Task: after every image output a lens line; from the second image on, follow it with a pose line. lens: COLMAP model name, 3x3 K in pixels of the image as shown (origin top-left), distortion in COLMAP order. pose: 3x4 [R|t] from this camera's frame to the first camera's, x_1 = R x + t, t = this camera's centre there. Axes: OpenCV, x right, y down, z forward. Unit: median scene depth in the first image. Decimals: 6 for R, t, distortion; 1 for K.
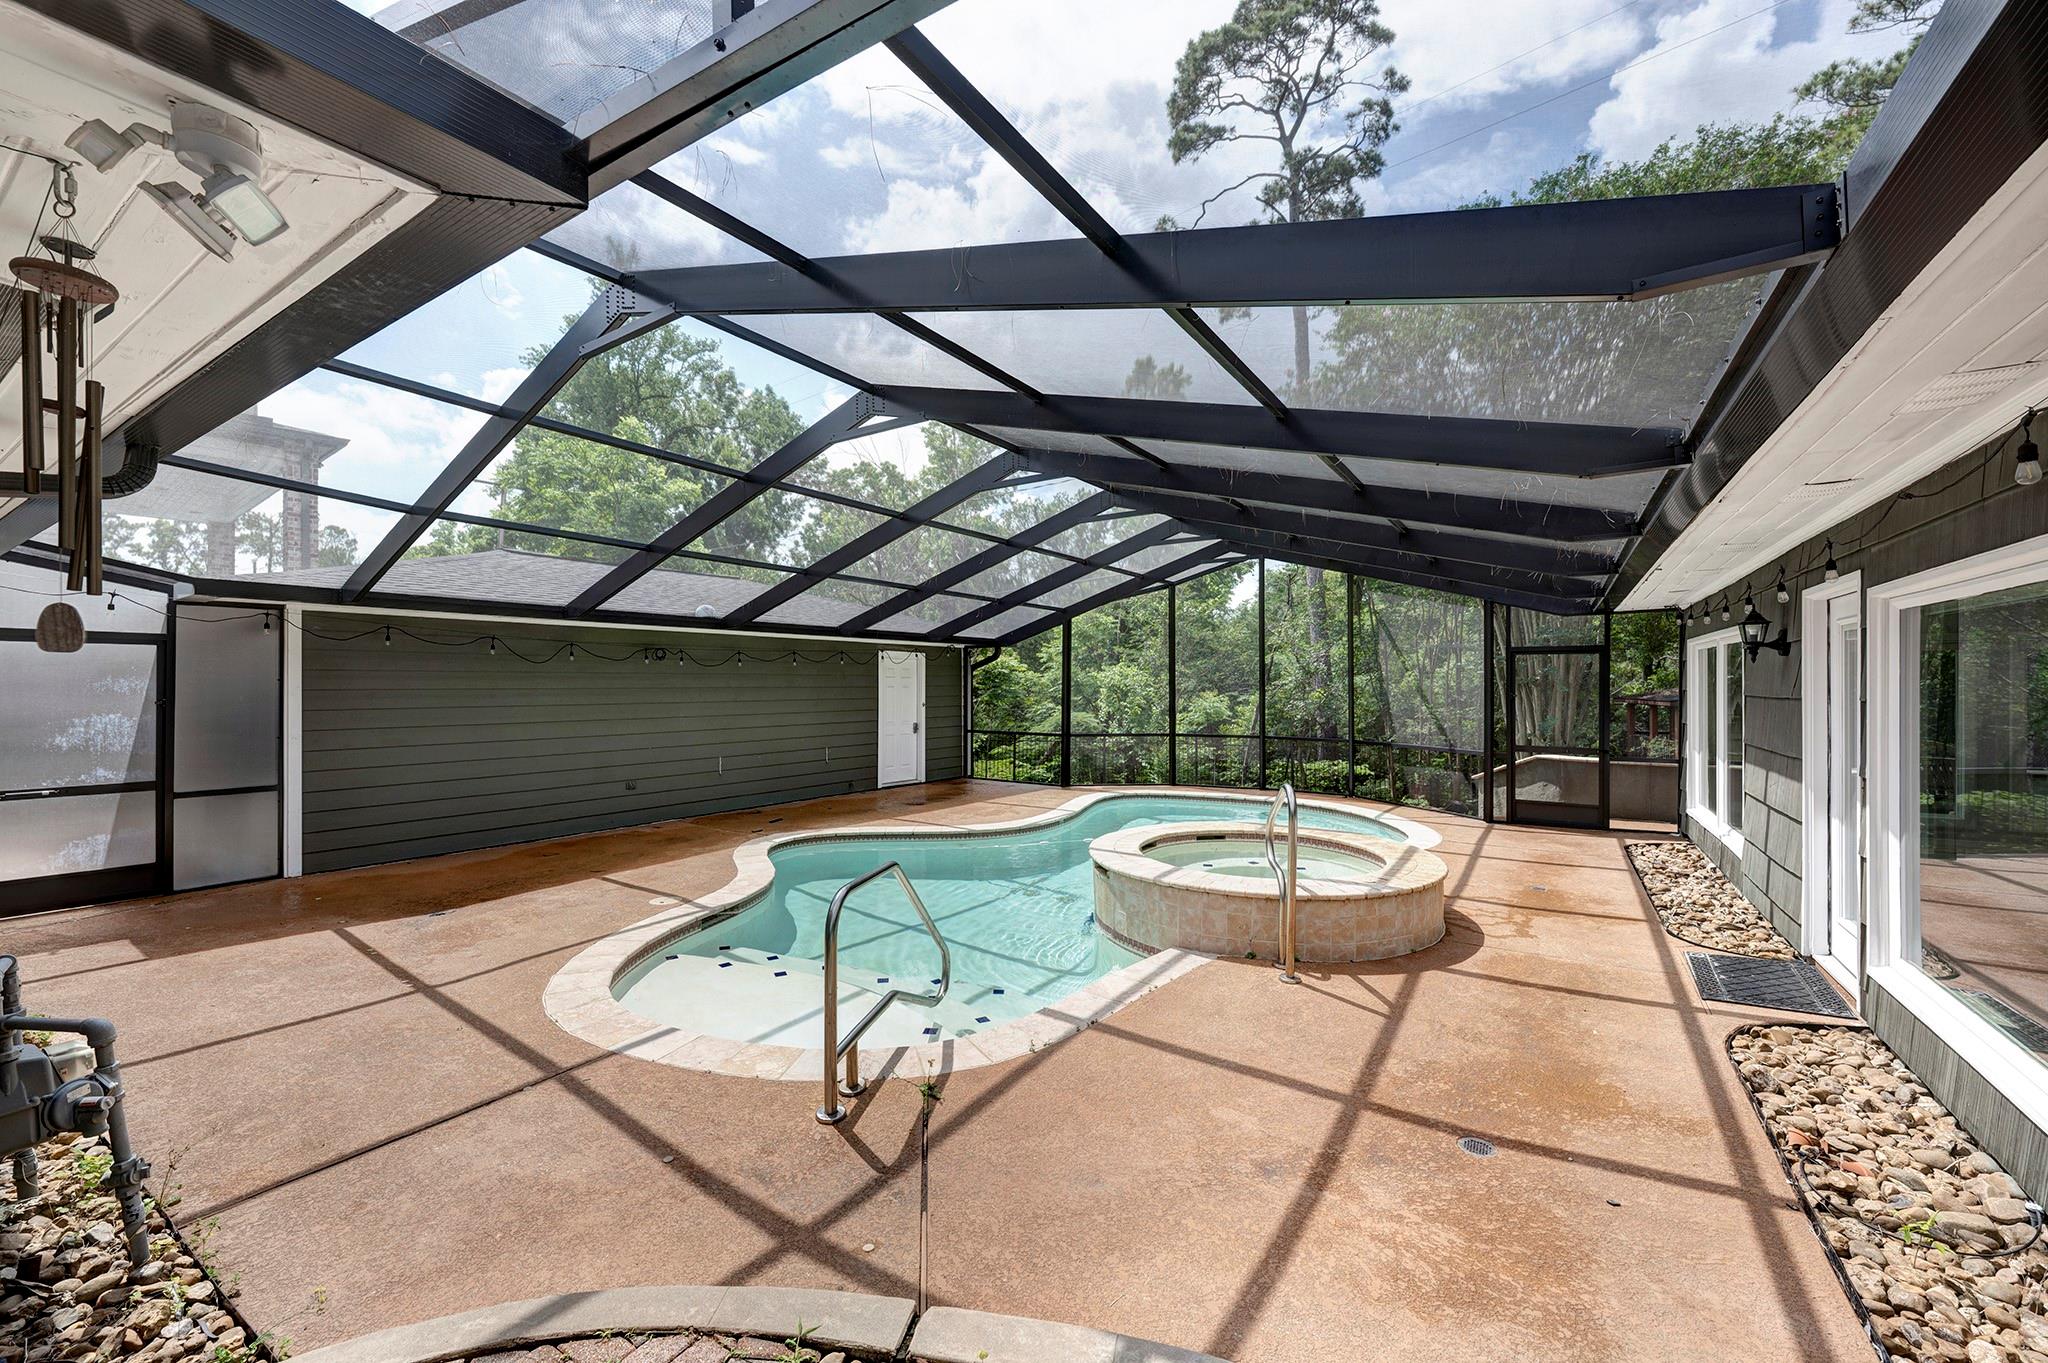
lens RADIAL K [[832.6, 0, 1015.0], [0, 832.6, 678.6], [0, 0, 1]] dist [-0.002440, -0.000029]
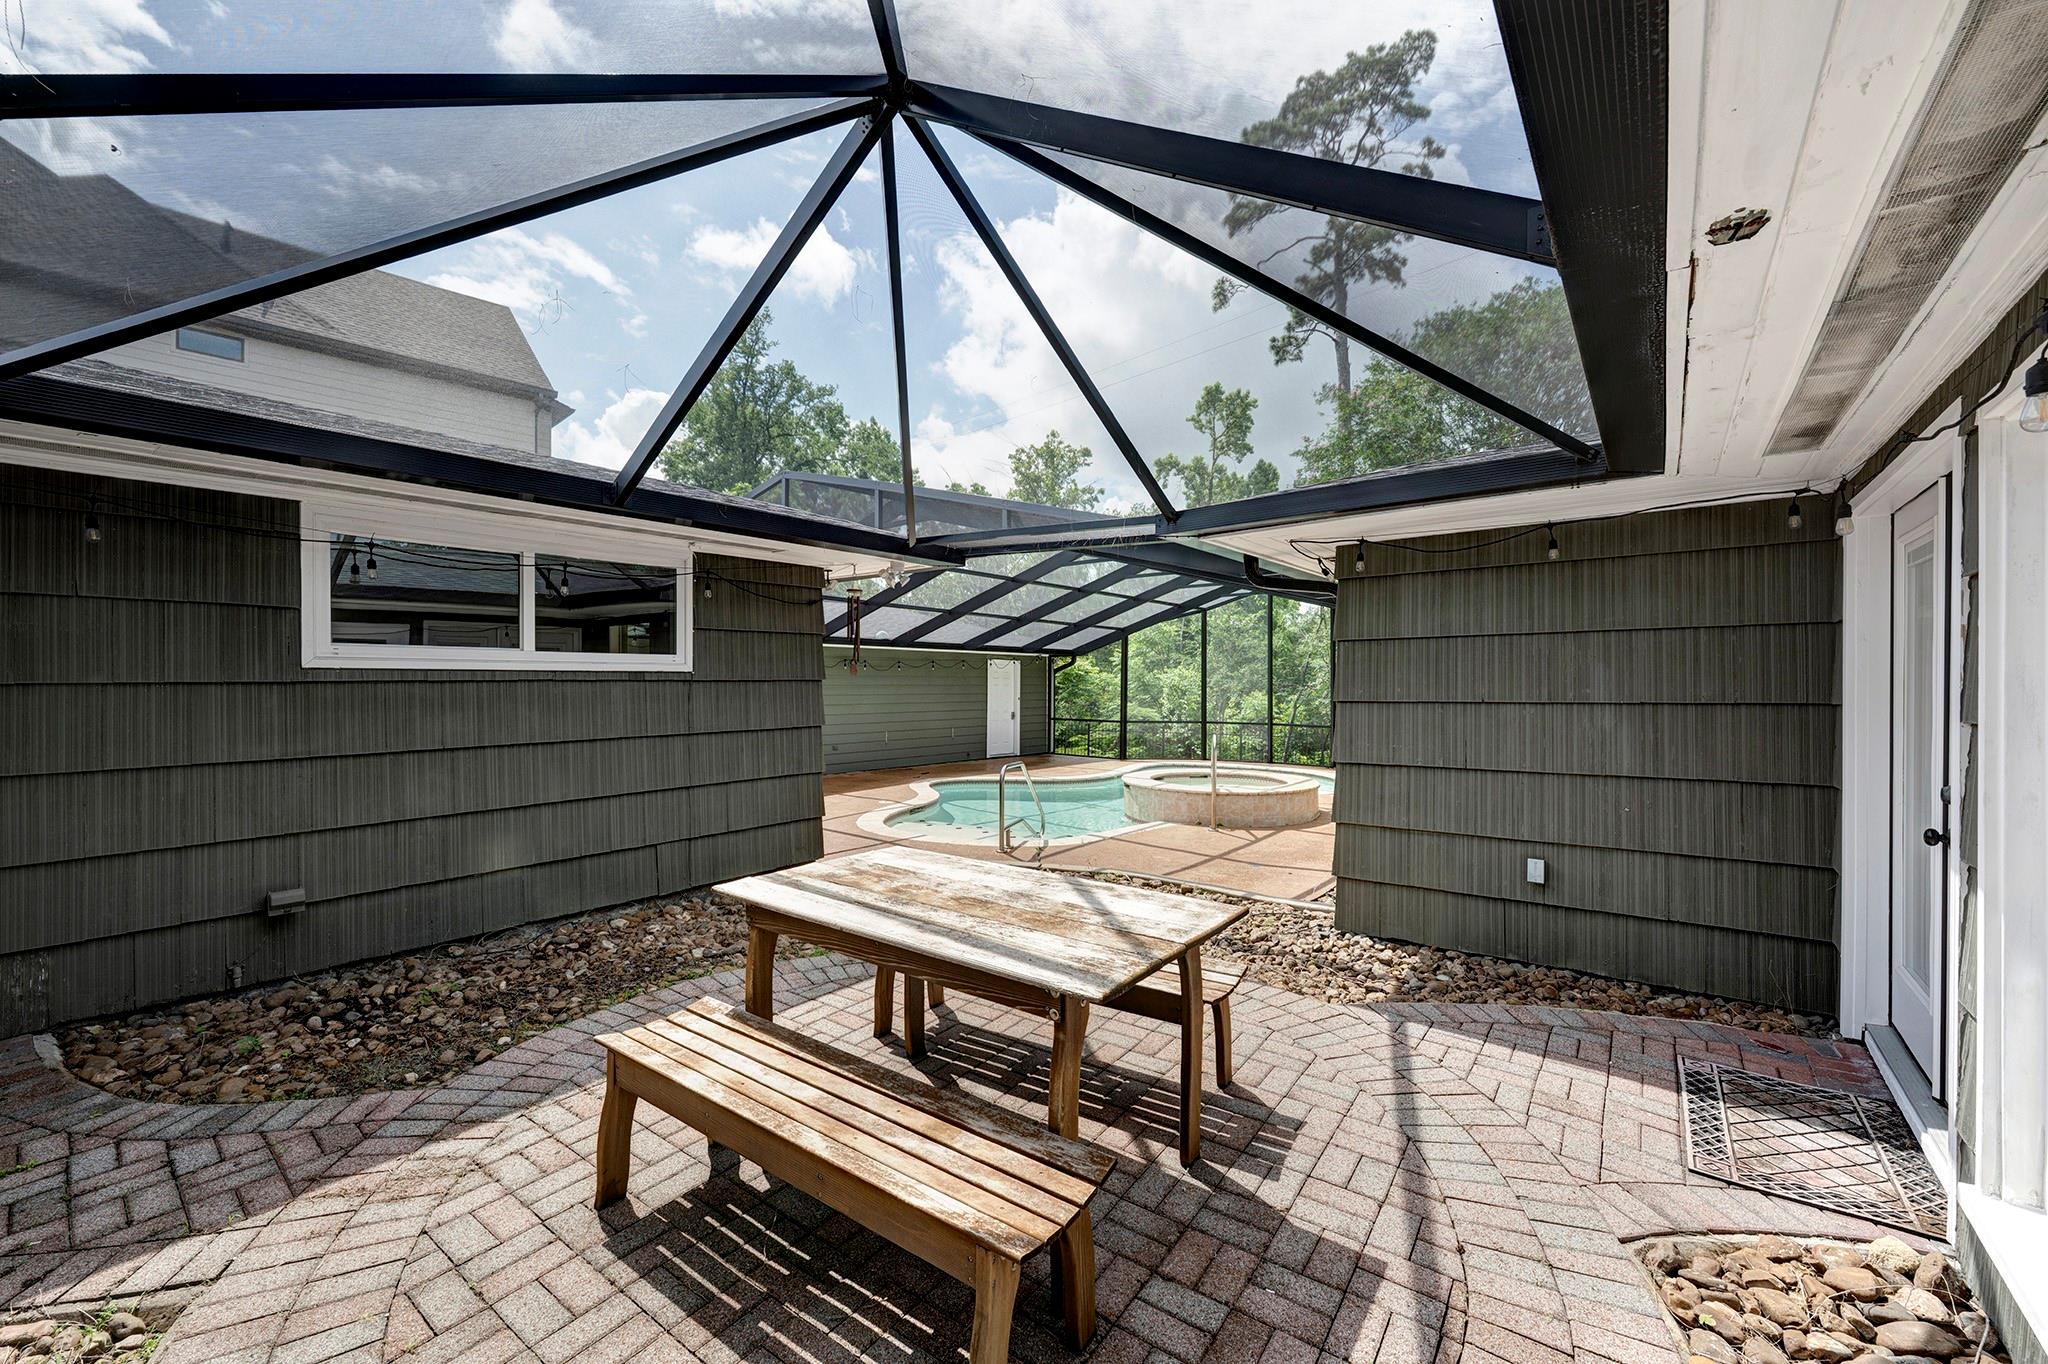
lens RADIAL K [[863.7, 0, 1027.8], [0, 863.7, 677.7], [0, 0, 1]] dist [-0.002357, 0.001412]
pose [[0.996831, 0.004556, -0.079417, 0.015709], [-0.004618, 0.999989, -0.000603, -0.001765], [0.079413, 0.000968, 0.996841, -0.390578]]
